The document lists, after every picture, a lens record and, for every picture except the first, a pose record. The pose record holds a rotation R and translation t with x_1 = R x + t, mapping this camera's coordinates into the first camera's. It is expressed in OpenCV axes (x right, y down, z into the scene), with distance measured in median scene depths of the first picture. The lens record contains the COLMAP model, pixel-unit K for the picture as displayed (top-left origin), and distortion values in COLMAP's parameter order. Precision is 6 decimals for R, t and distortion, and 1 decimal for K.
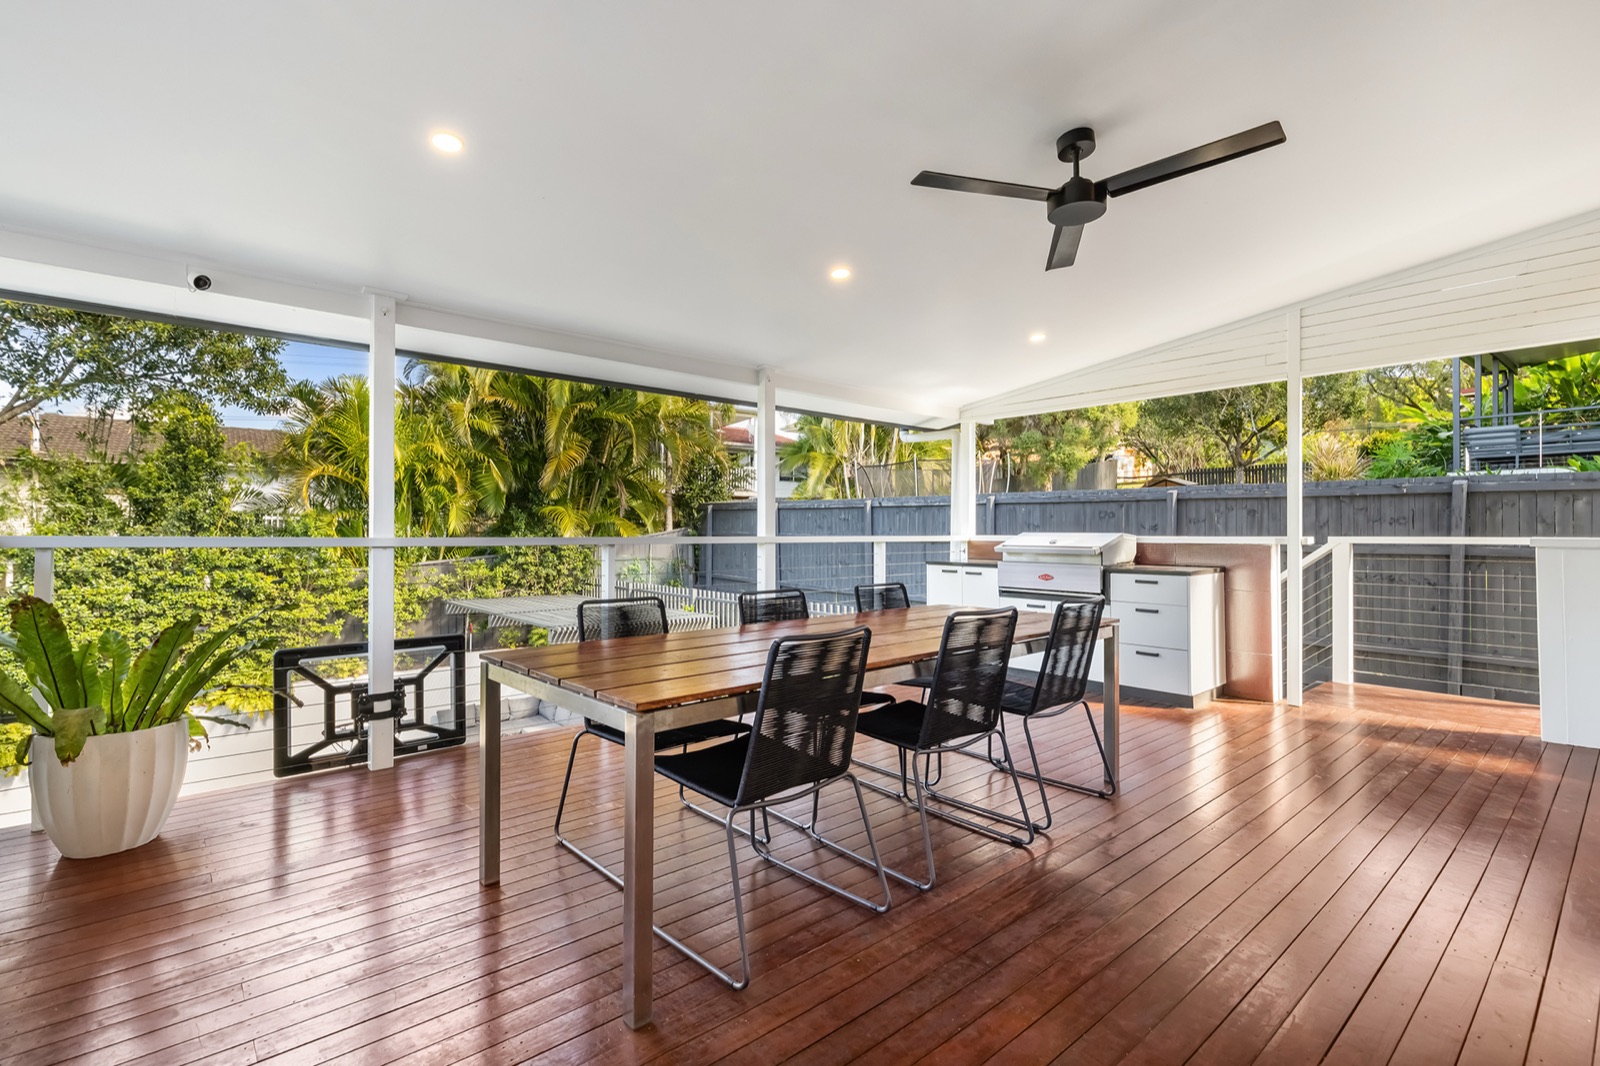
lens RADIAL K [[712.2, 0, 781.3], [0, 712.2, 529.8], [0, 0, 1]] dist [0.001697, 0.000165]
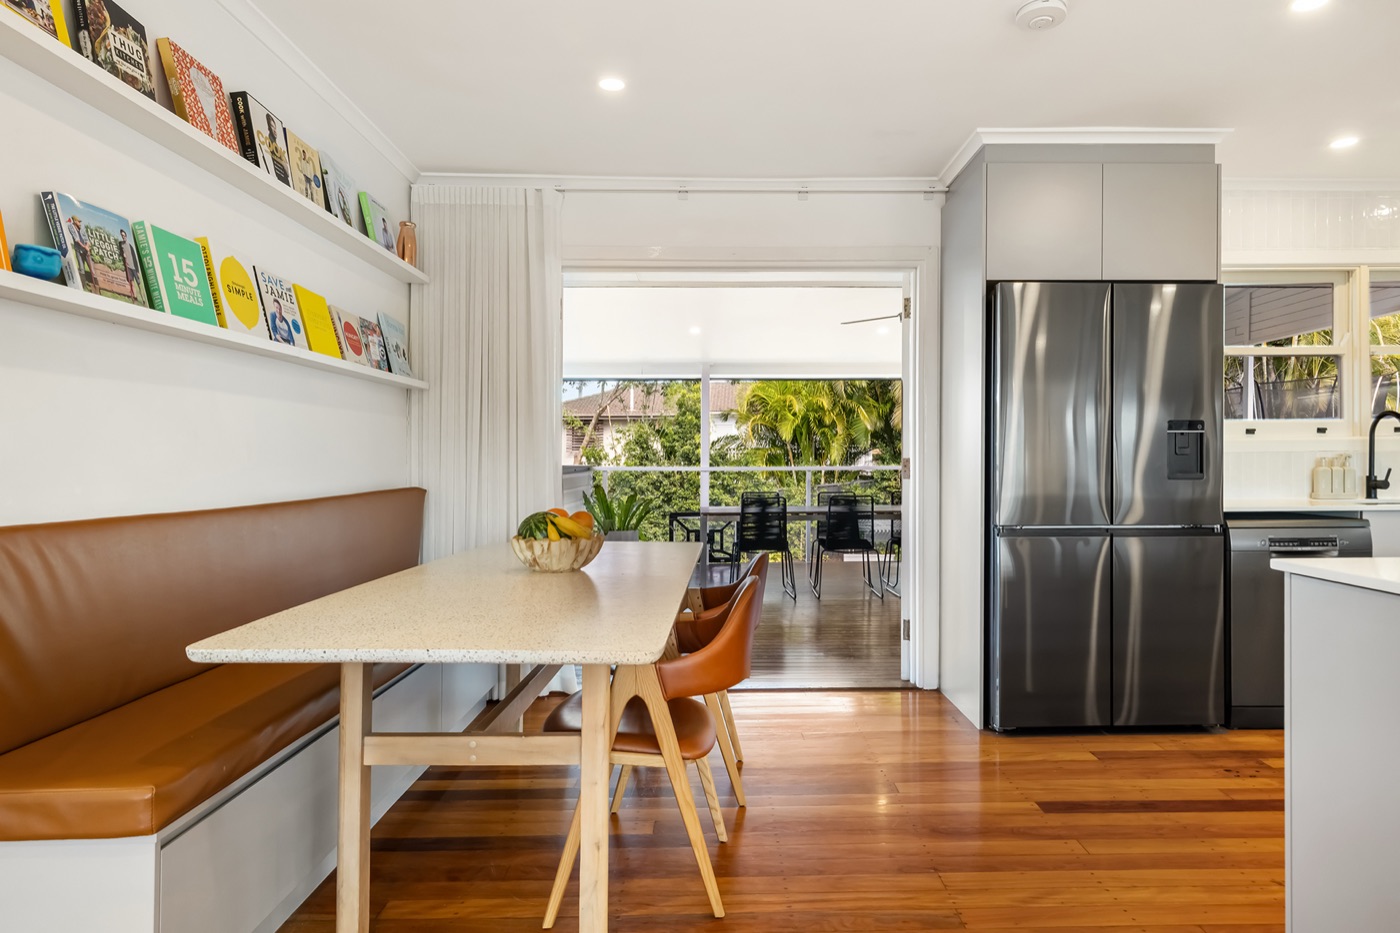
lens RADIAL K [[679.2, 0, 700.0], [0, 679.2, 466.5], [0, 0, 1]] dist [0.000811, 0.000056]
pose [[0.760594, -0.005692, -0.649203, 0.203941], [0.014165, 0.999869, 0.007829, -0.003126], [0.649074, -0.015151, 0.760575, -0.165821]]
